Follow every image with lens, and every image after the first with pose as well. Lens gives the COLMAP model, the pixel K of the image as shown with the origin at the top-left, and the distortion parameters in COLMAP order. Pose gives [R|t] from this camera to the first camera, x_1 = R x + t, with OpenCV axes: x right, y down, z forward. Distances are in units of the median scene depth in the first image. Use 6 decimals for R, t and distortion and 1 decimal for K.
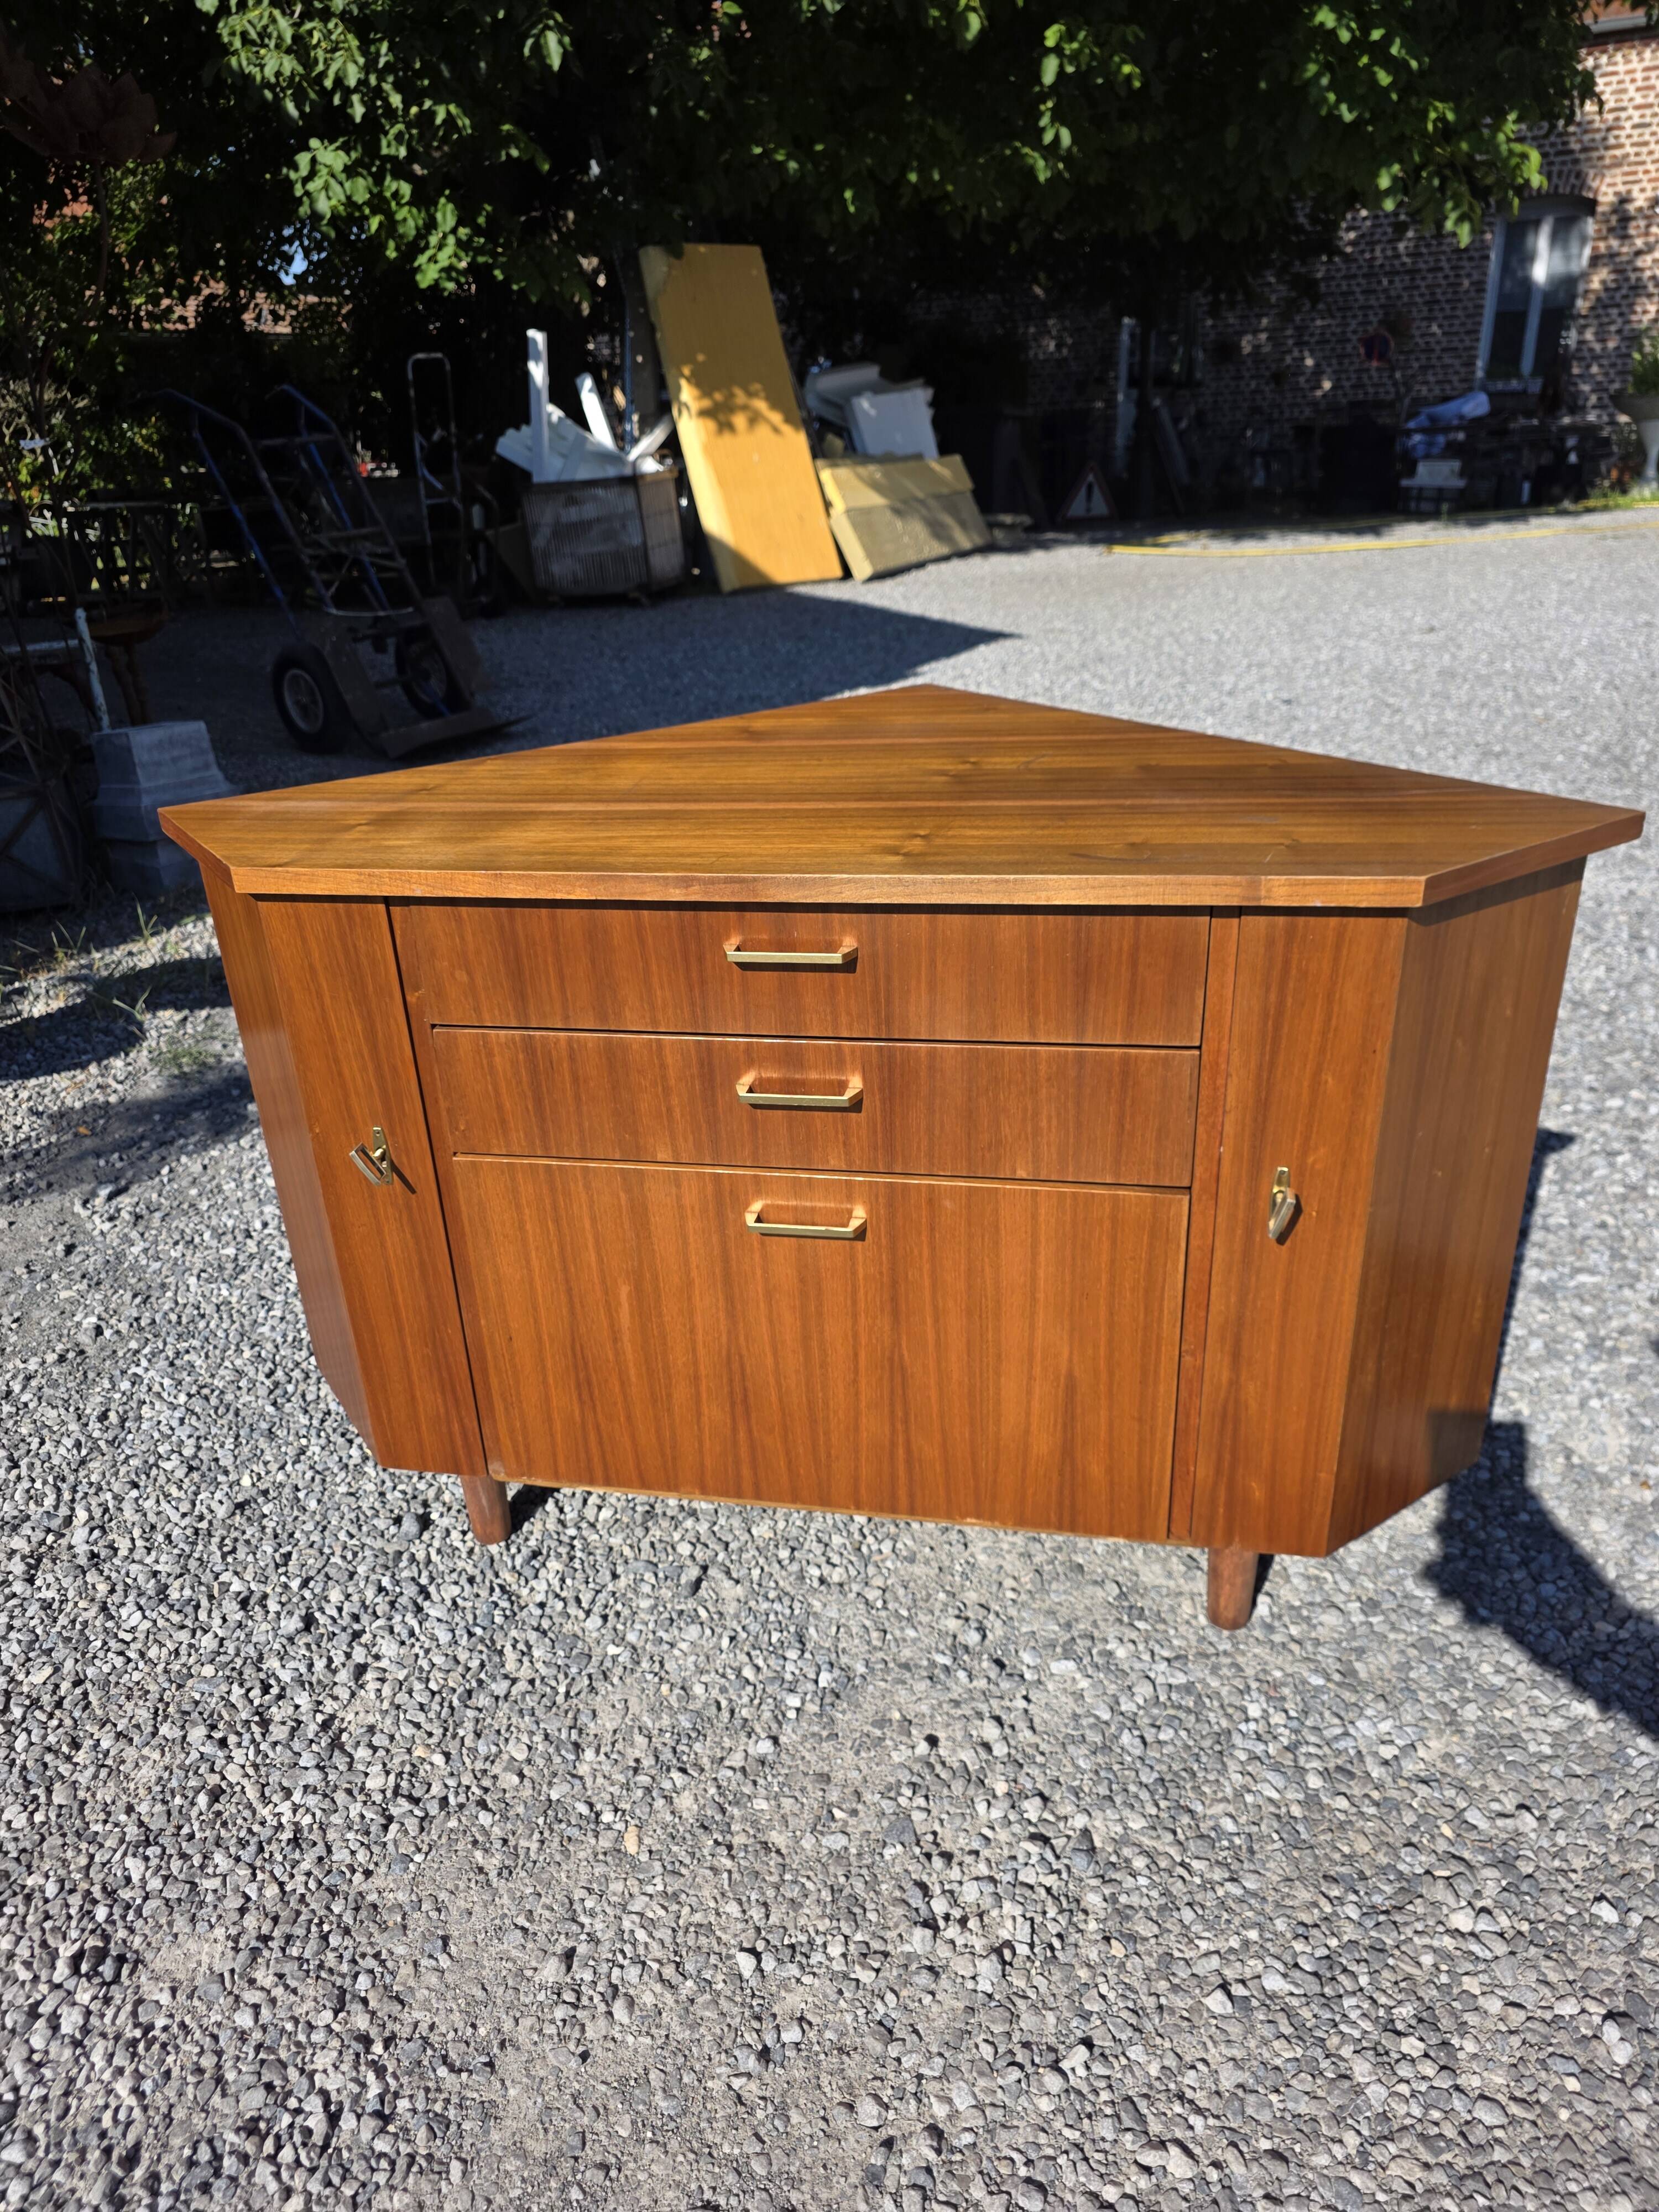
lens RADIAL K [[1495.1, 0, 834.1], [0, 1495.1, 1116.6], [0, 0, 1]] dist [0.032938, -0.027202]
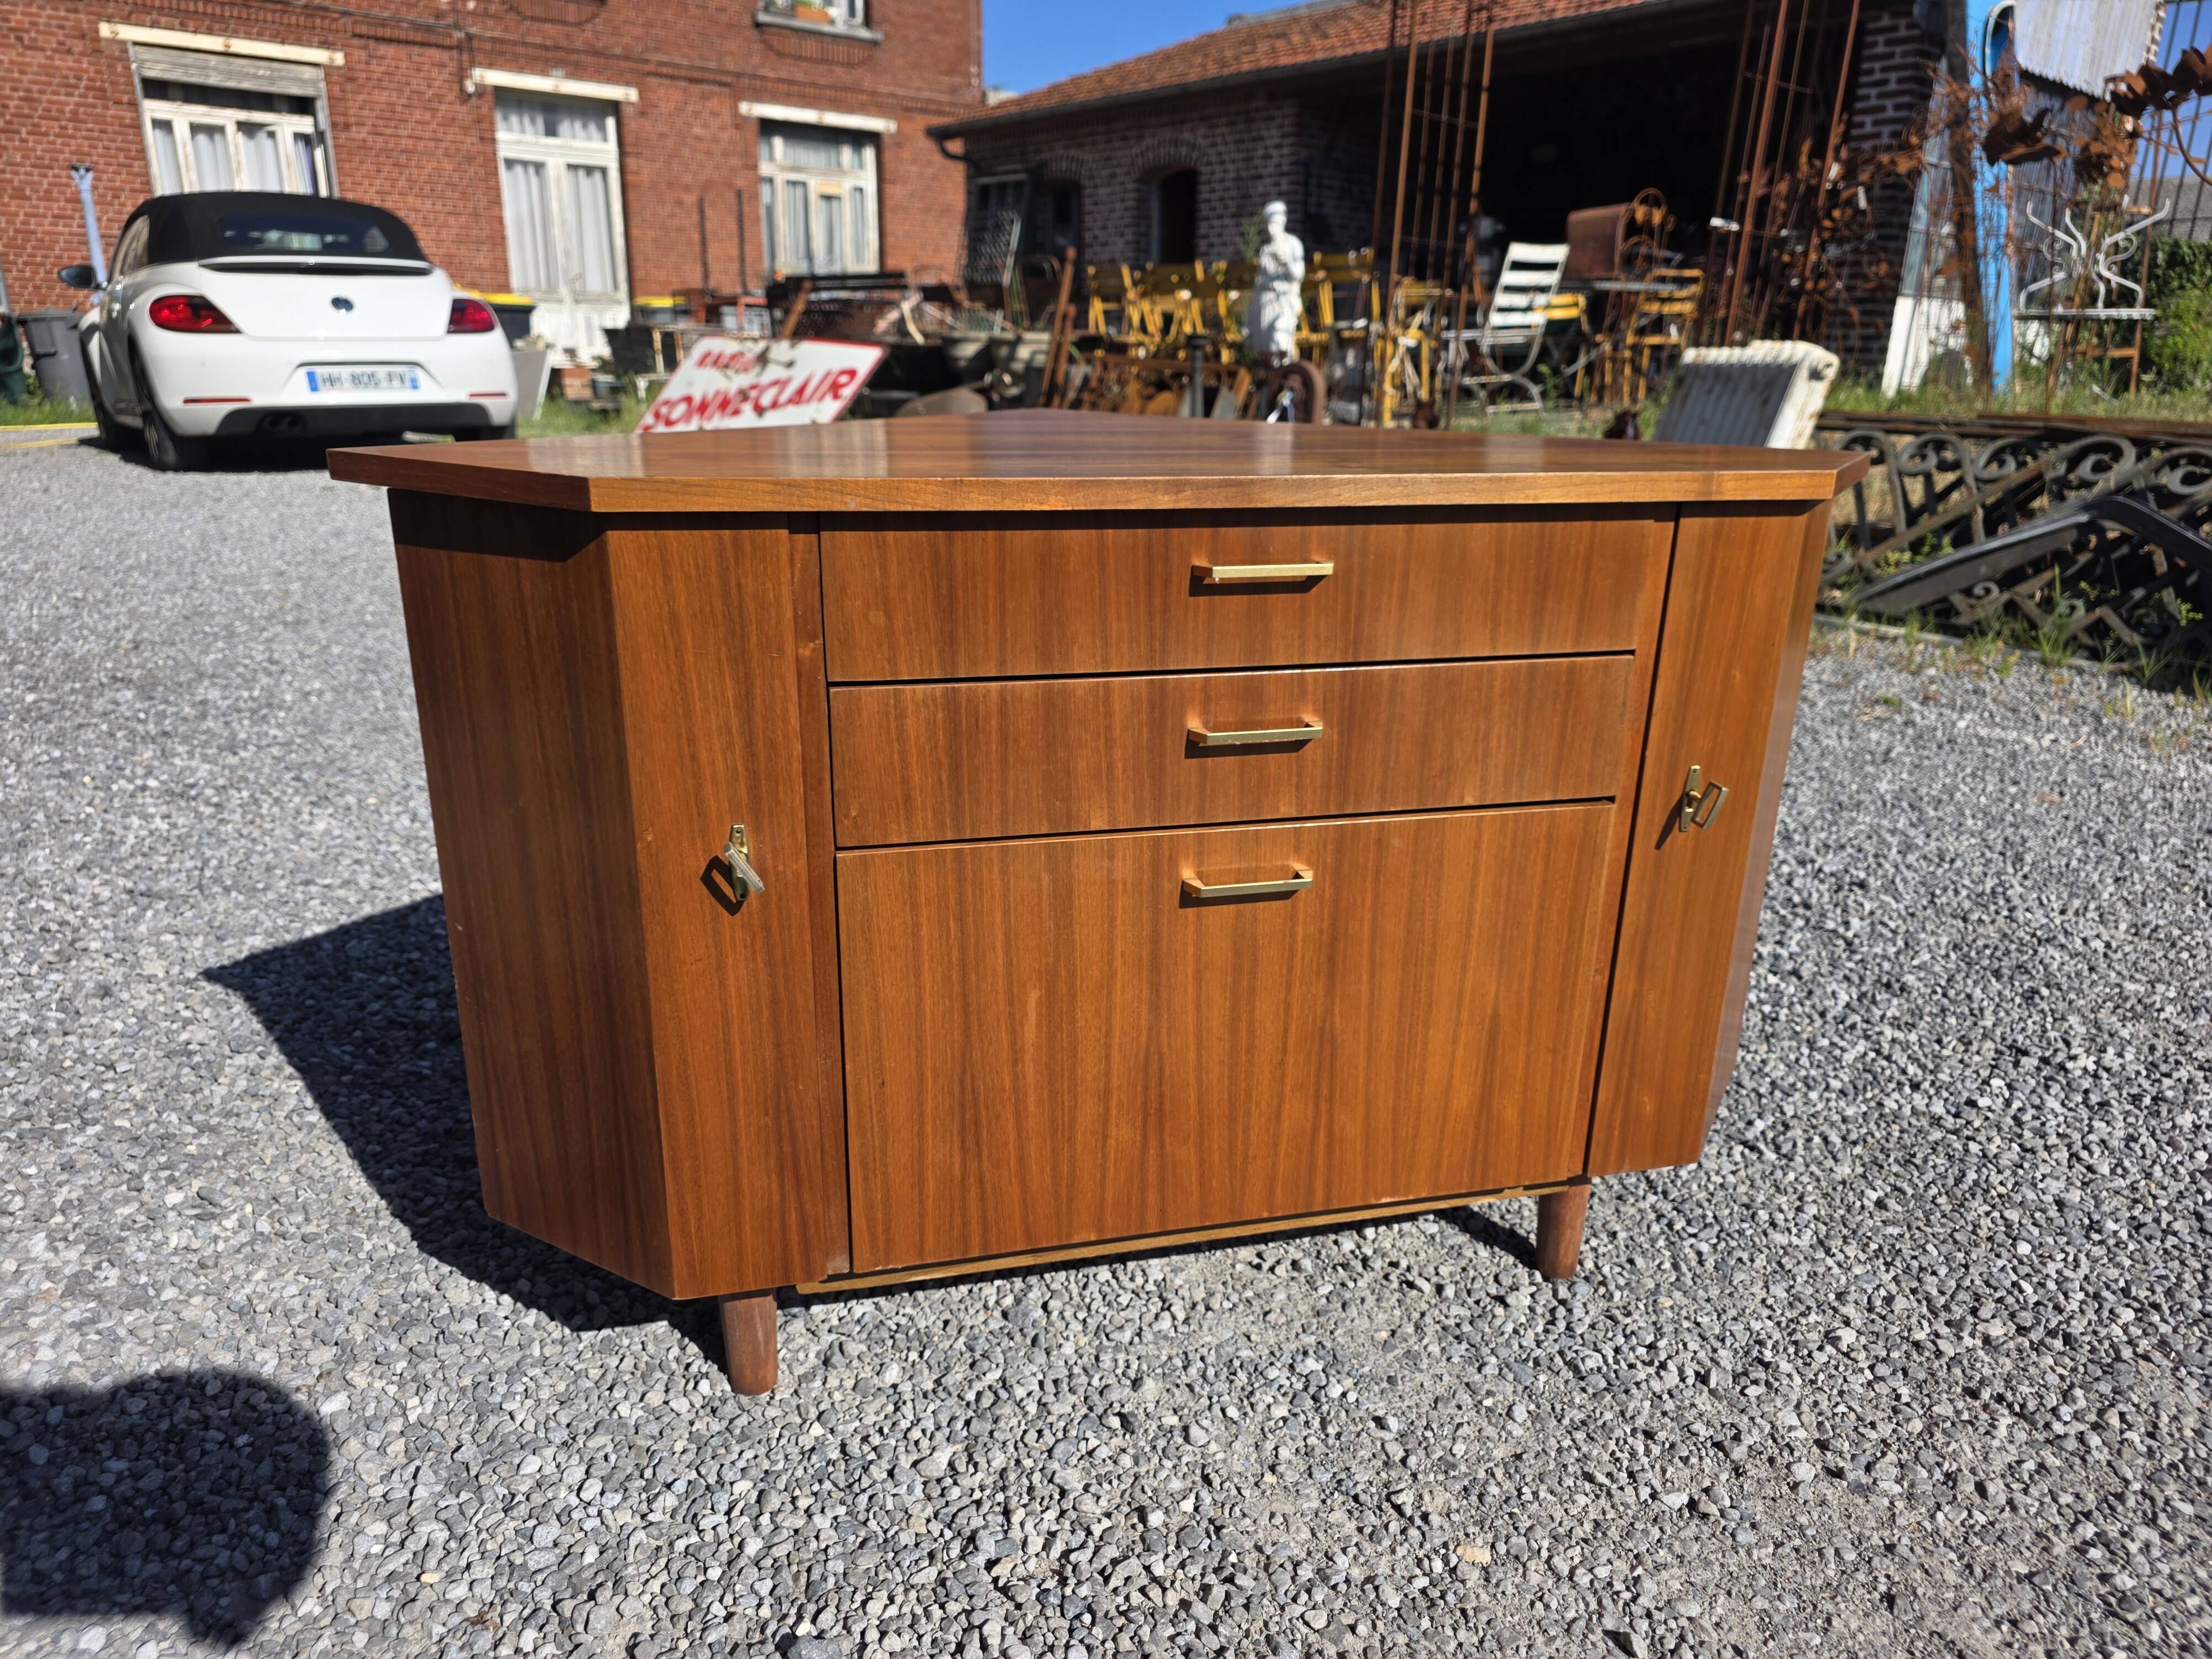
lens RADIAL K [[1498.7, 0, 1134.0], [0, 1498.7, 851.1], [0, 0, 1]] dist [0.031117, -0.023973]
pose [[0.898887, -0.082616, 0.430321, -0.457160], [0.130313, 0.988033, -0.082518, 0.113481], [-0.418354, 0.130251, 0.898896, 0.193621]]
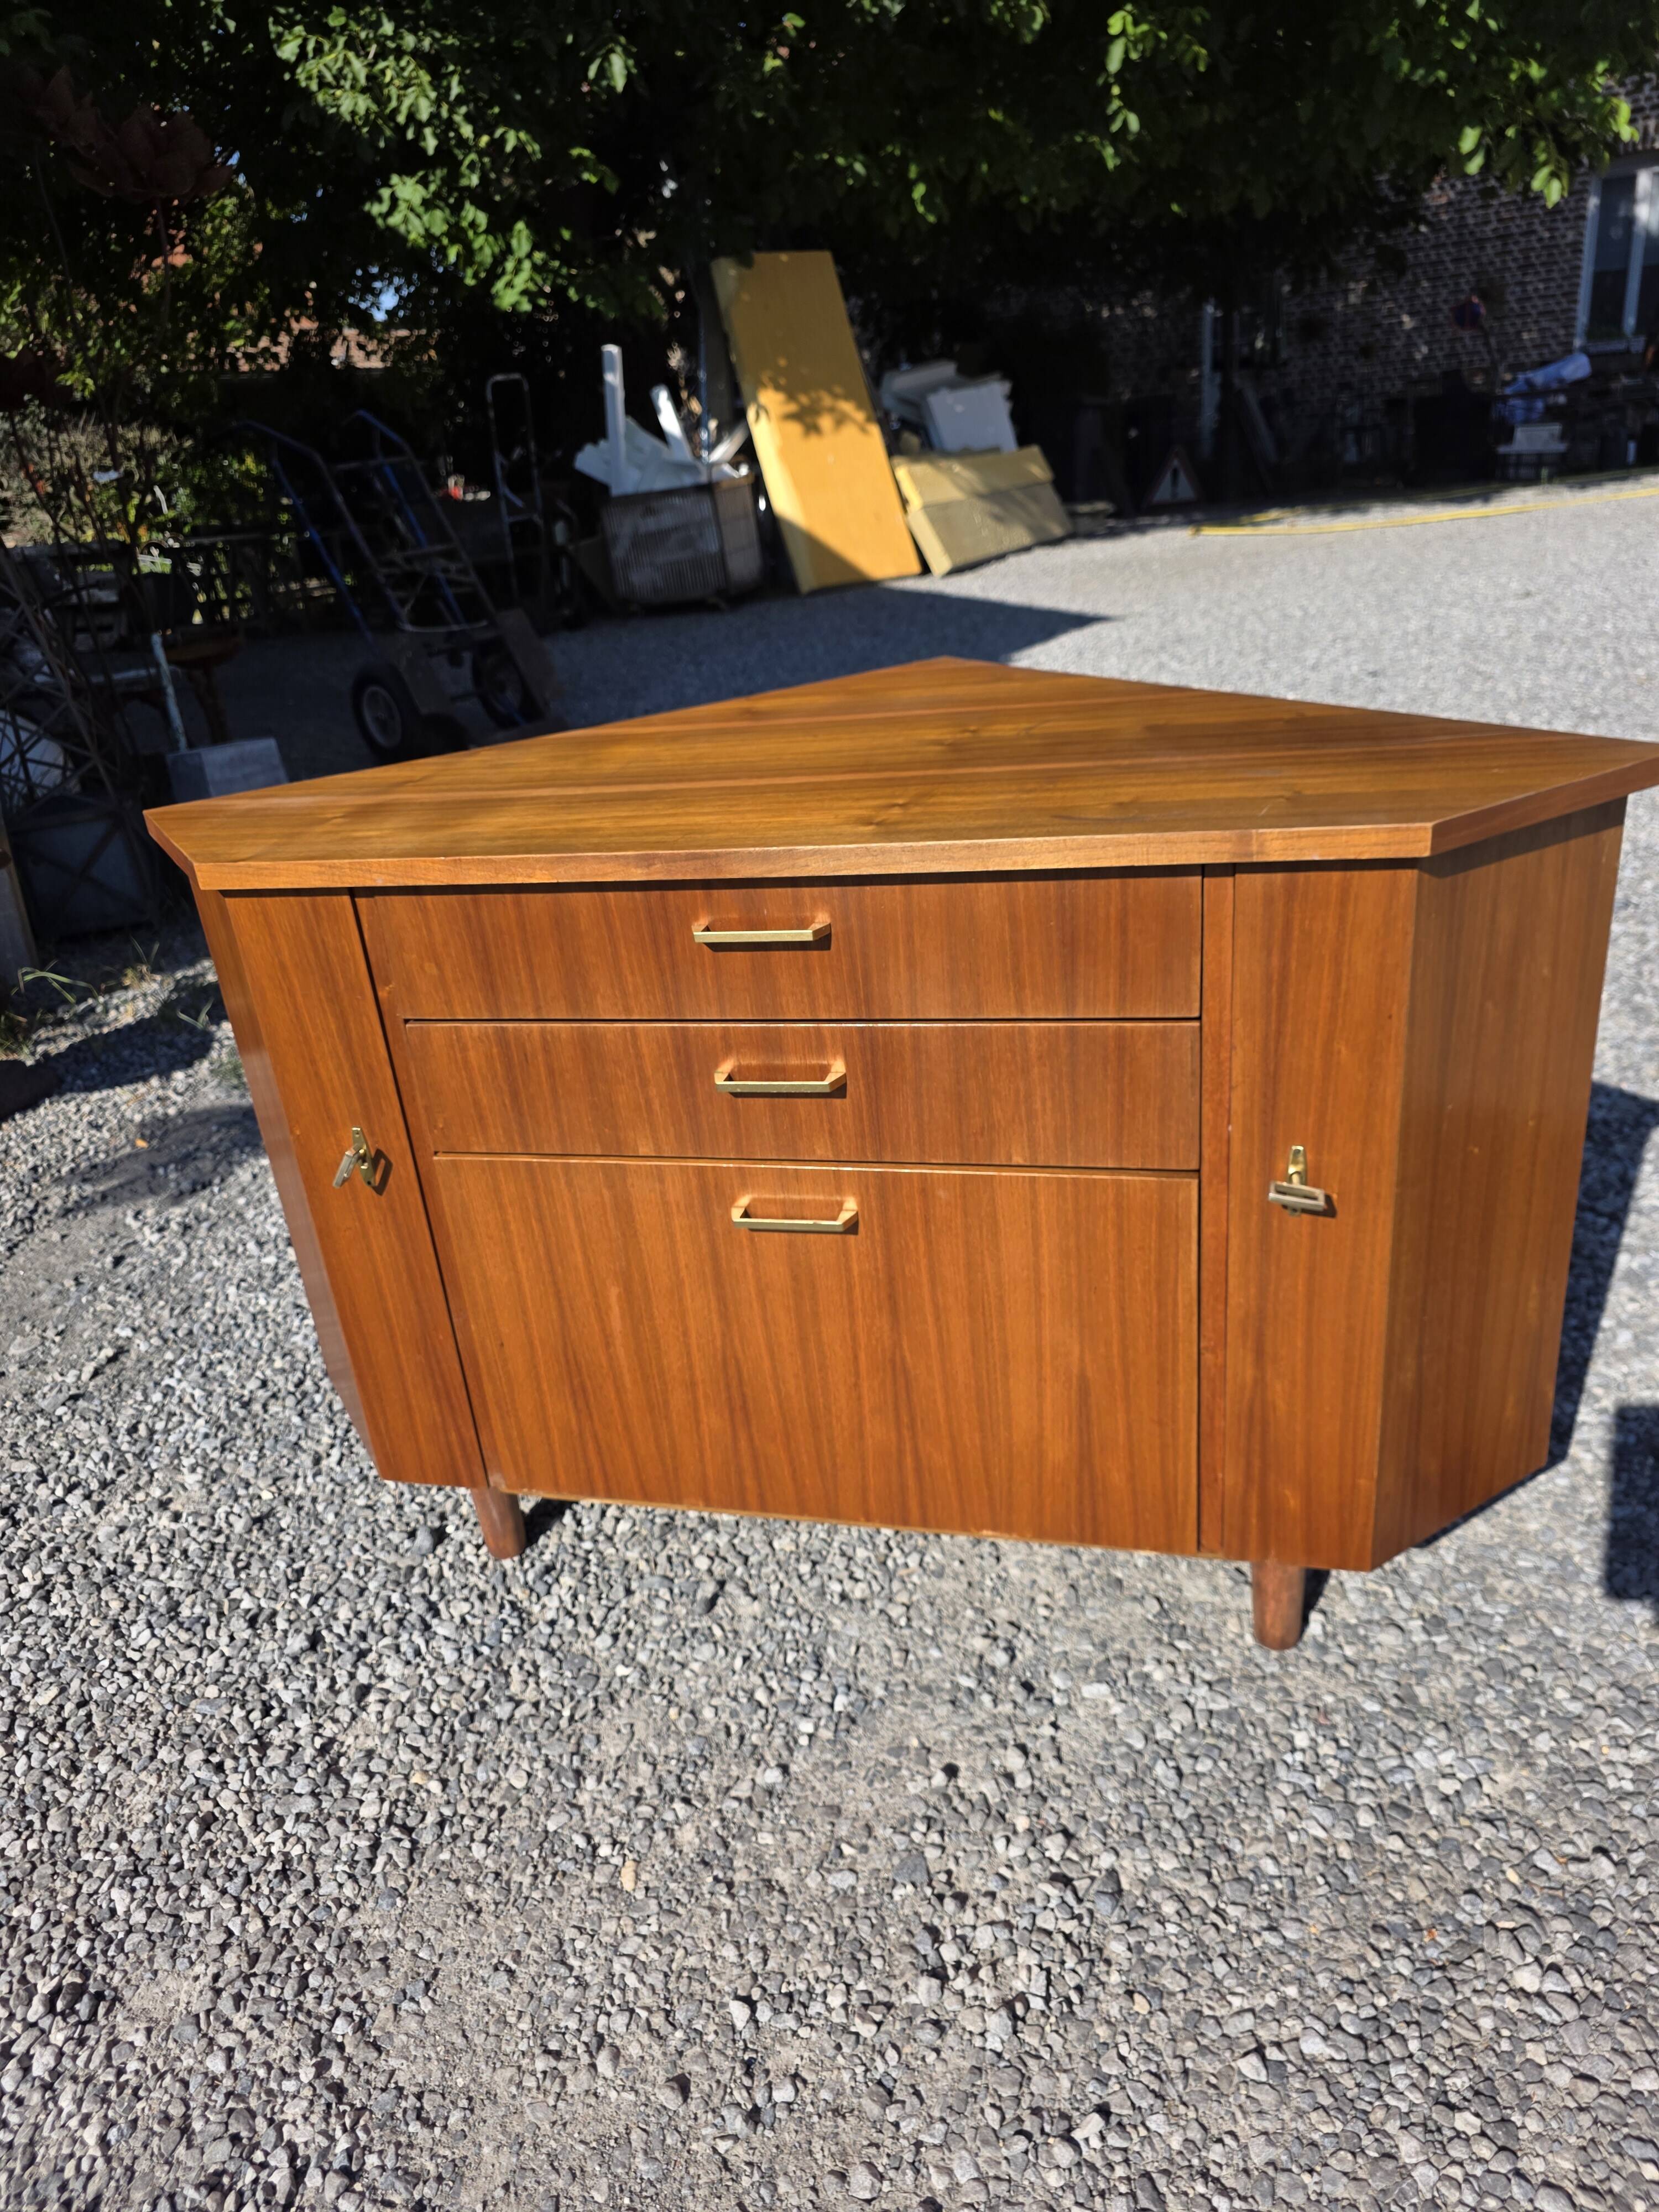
lens RADIAL K [[1503.5, 0, 831.9], [0, 1503.5, 1082.6], [0, 0, 1]] dist [0.029621, -0.020943]
pose [[0.997241, -0.025329, -0.069777, 0.070110], [0.023721, 0.999436, -0.023770, 0.008203], [0.070340, 0.022049, 0.997279, 0.048223]]
